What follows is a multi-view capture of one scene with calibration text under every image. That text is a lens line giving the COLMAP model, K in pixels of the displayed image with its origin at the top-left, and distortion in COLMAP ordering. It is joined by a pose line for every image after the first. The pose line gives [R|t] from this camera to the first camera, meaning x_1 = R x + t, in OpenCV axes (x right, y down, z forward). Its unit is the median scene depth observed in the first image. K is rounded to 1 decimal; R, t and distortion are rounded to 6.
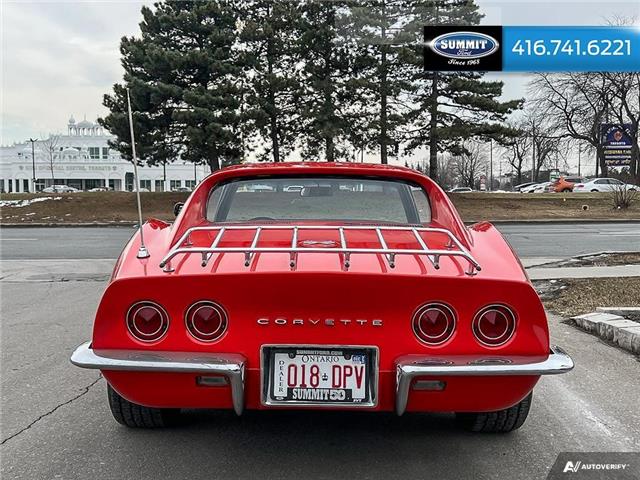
lens RADIAL K [[843.9, 0, 320.0], [0, 843.9, 240.0], [0, 0, 1]] dist [0.224582, -0.029300]
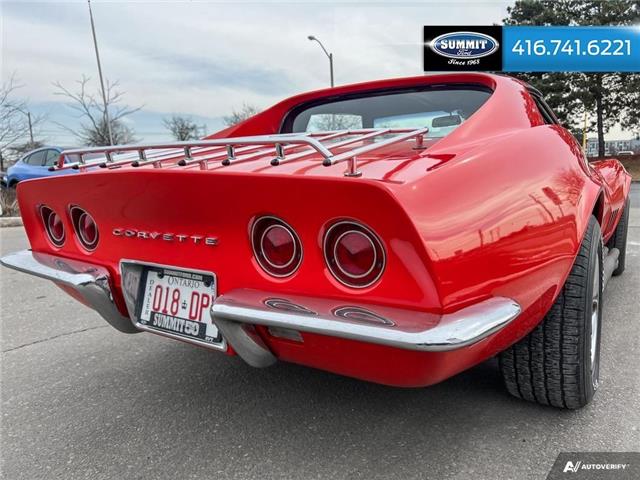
lens RADIAL K [[535.7, 0, 320.0], [0, 535.7, 240.0], [0, 0, 1]] dist [0.003564, 0.001001]
pose [[0.811545, 0.053284, -0.581856, 0.408312], [-0.013081, 0.997240, 0.073078, 0.059689], [0.584144, -0.051695, 0.810002, 0.660117]]
